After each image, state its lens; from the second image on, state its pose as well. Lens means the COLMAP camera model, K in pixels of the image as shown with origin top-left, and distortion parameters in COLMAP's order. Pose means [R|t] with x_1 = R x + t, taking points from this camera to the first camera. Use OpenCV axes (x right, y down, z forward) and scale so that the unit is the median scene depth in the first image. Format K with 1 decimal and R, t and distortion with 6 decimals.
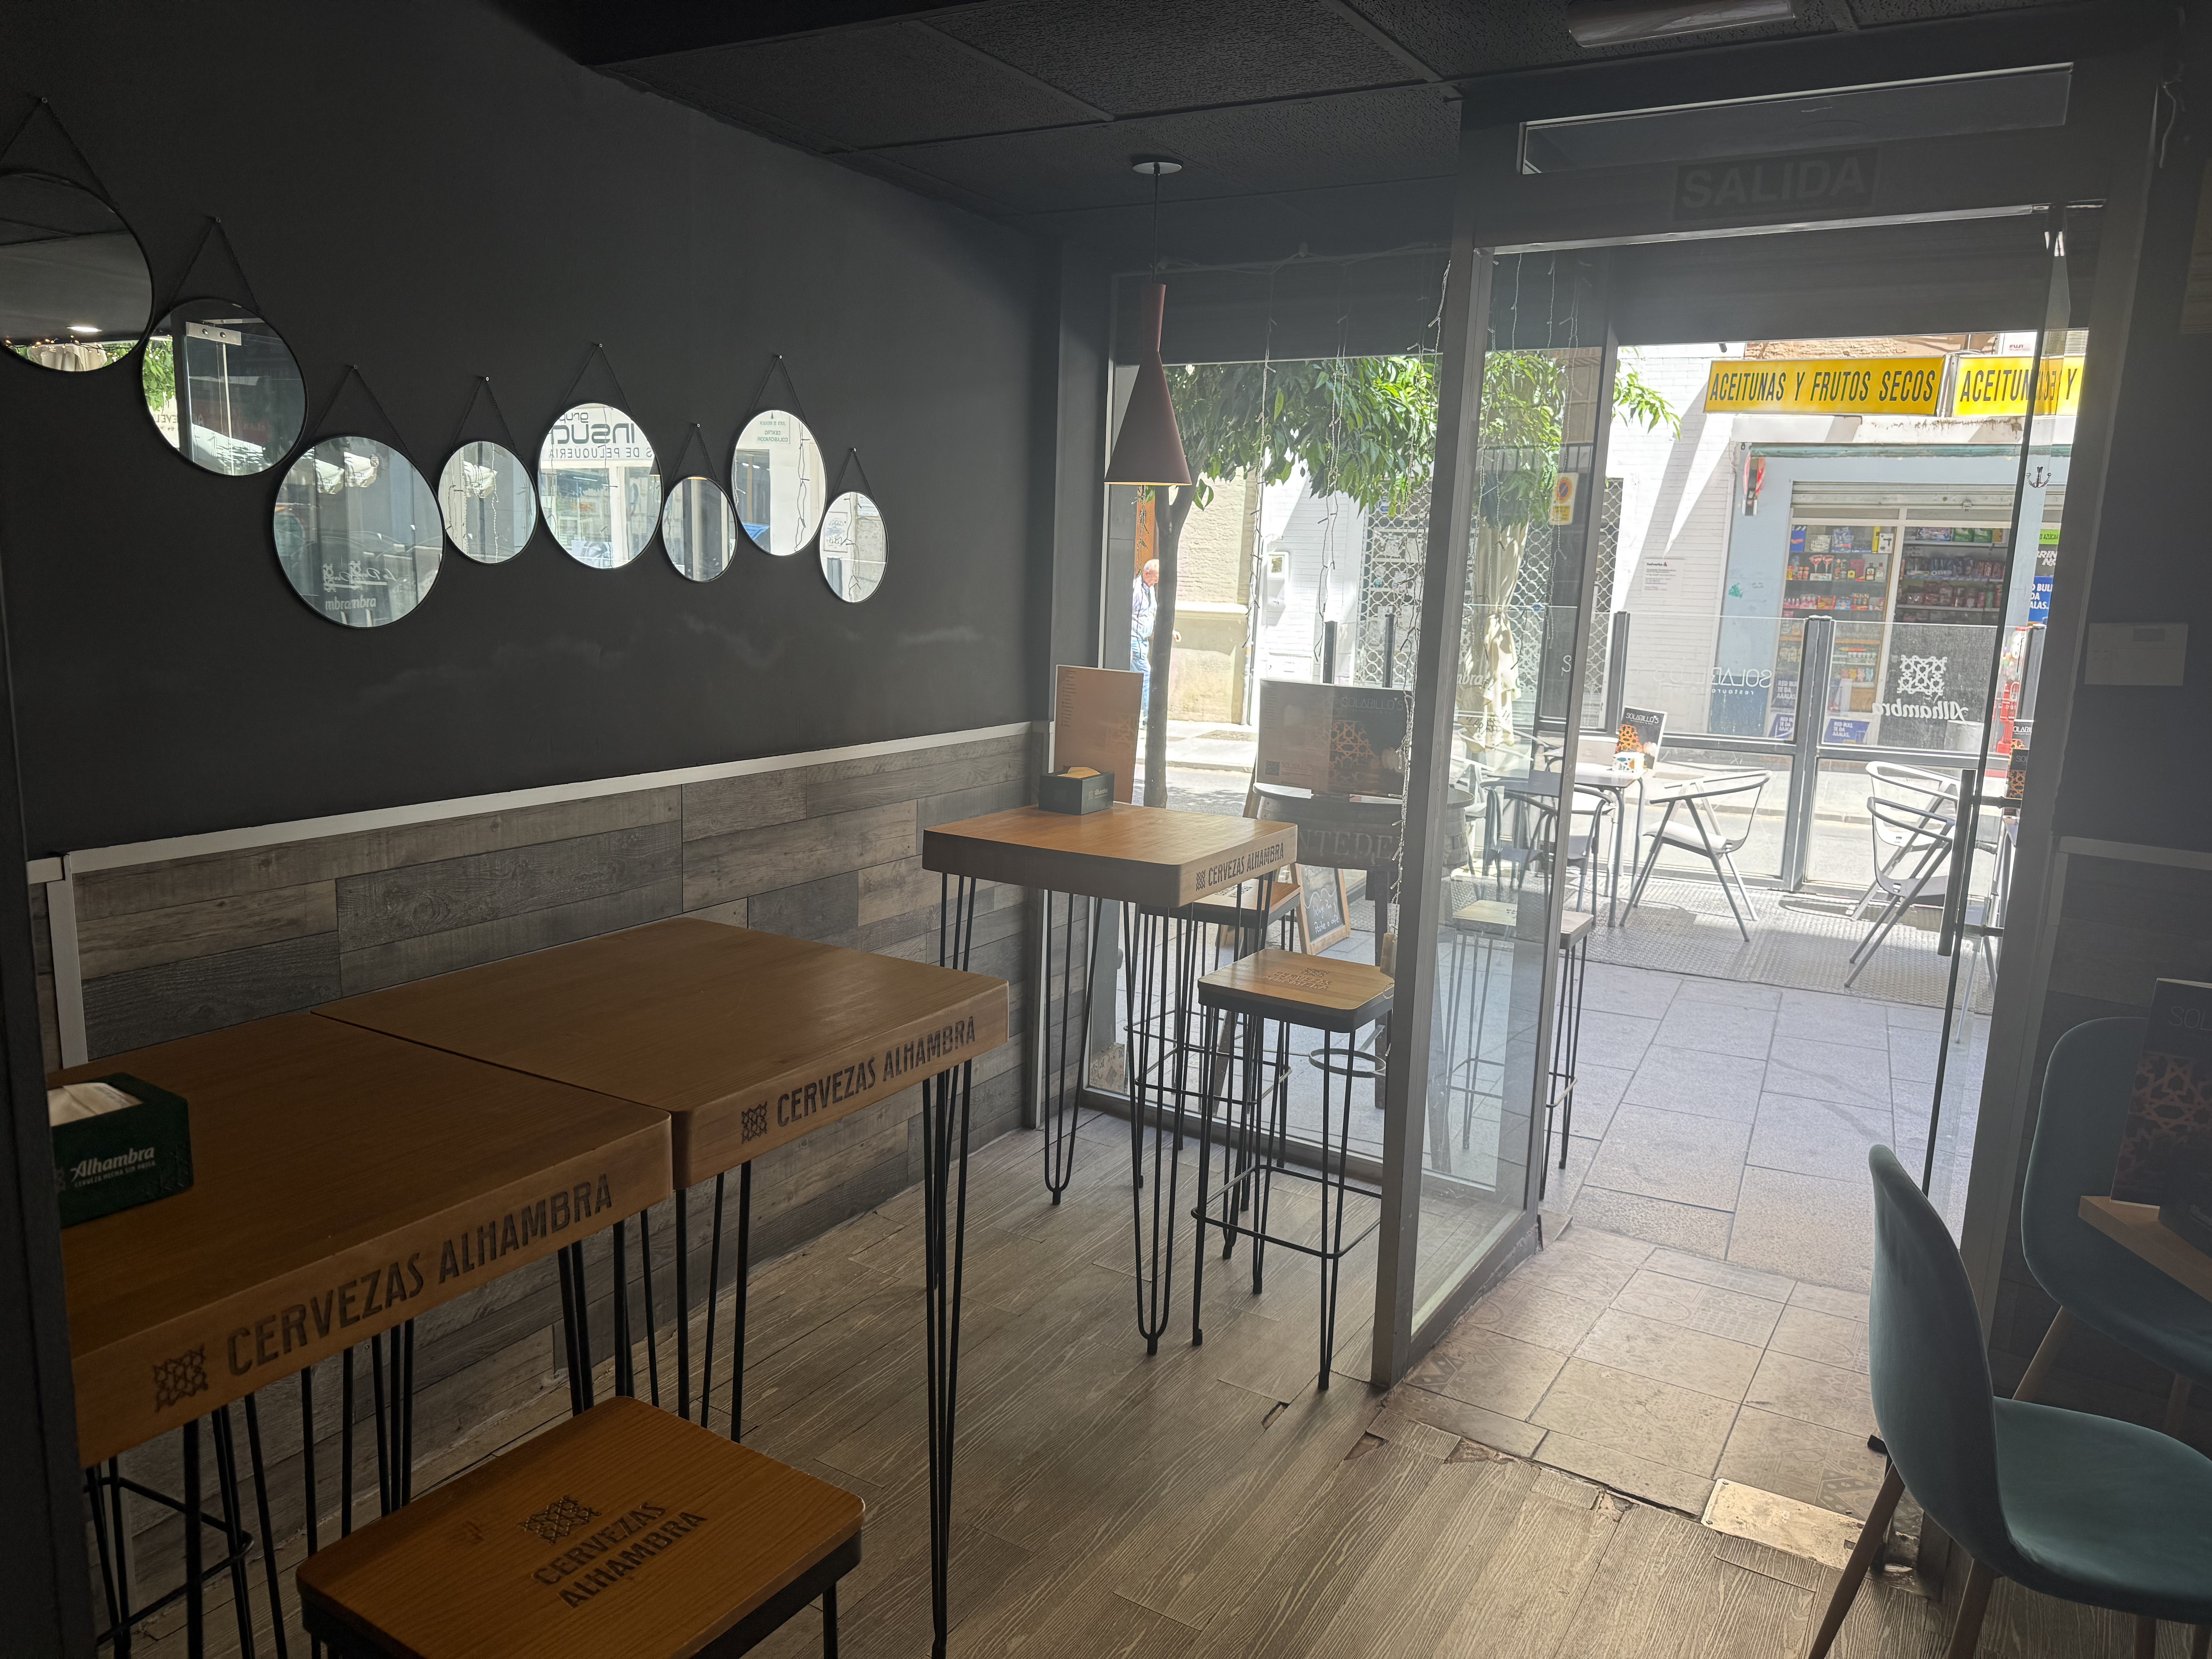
lens RADIAL K [[1546.6, 0, 1103.2], [0, 1546.6, 844.8], [0, 0, 1]] dist [0.051378, -0.056402]
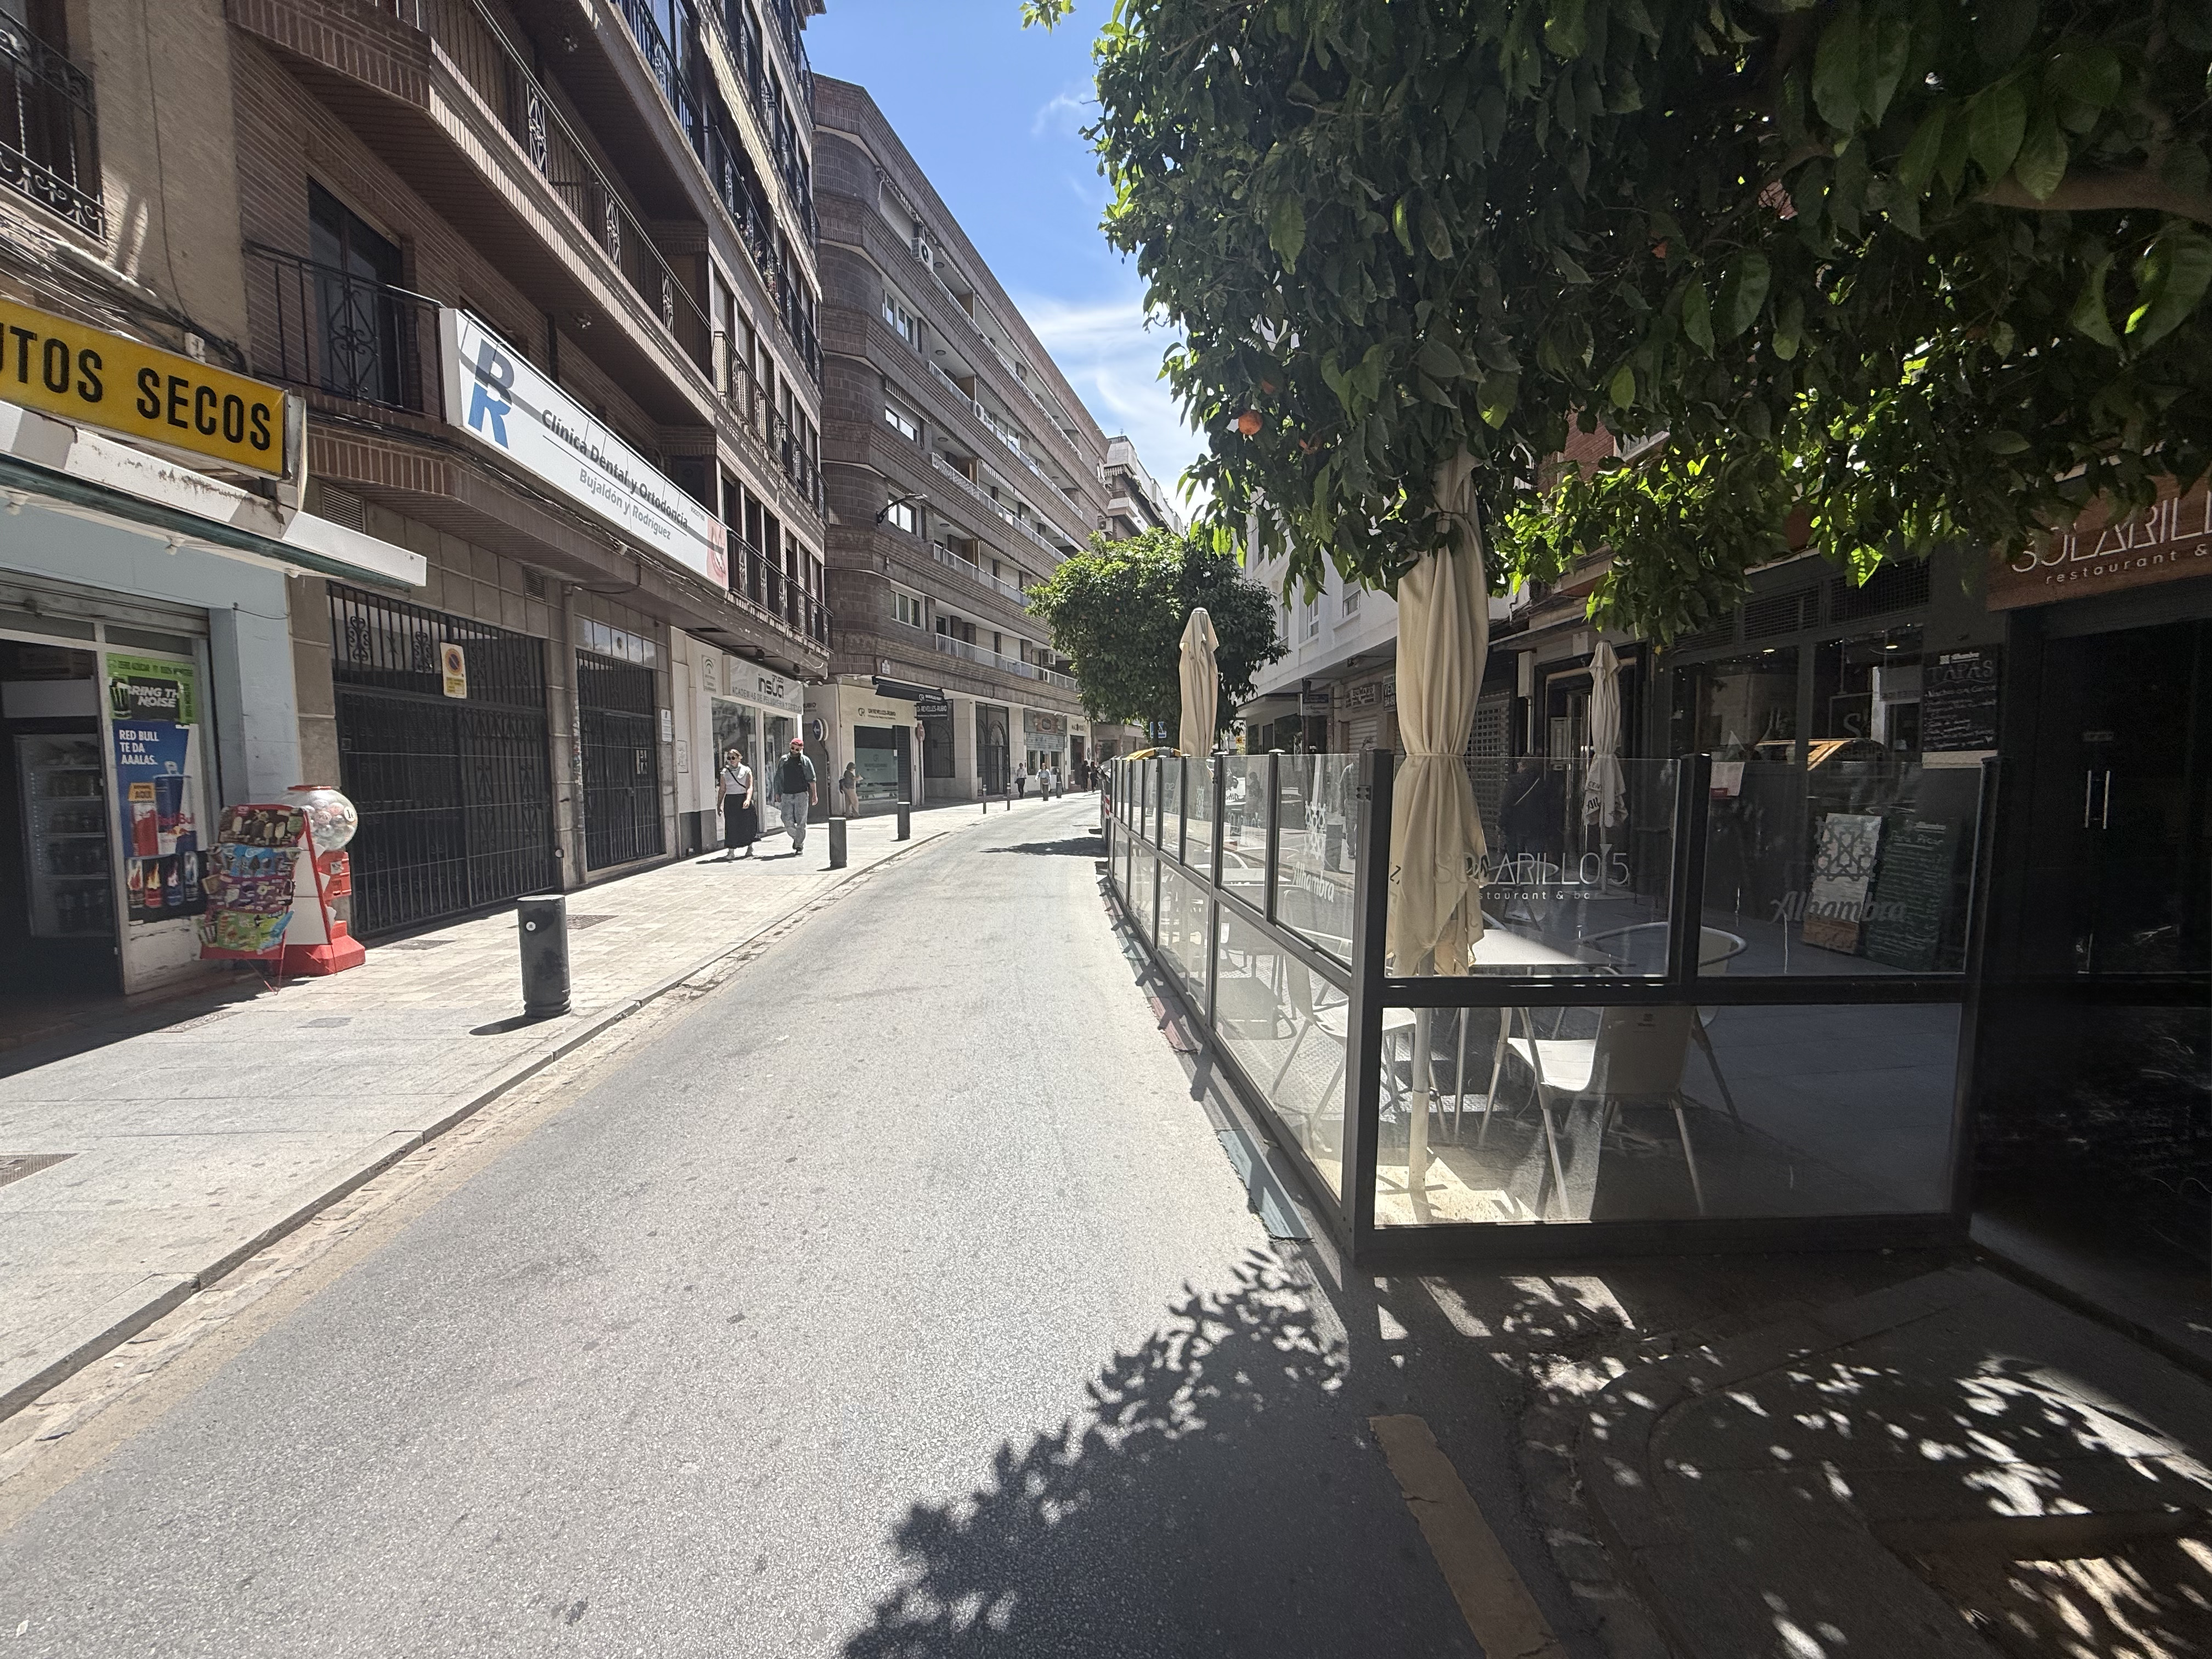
lens RADIAL K [[877.1, 0, 1094.4], [0, 877.1, 830.4], [0, 0, 1]] dist [0.000284, -0.000294]
pose [[-0.518350, -0.087413, 0.850689, 0.058196], [0.148763, 0.970378, 0.190358, -0.421697], [-0.842130, 0.225224, -0.489992, 2.637631]]
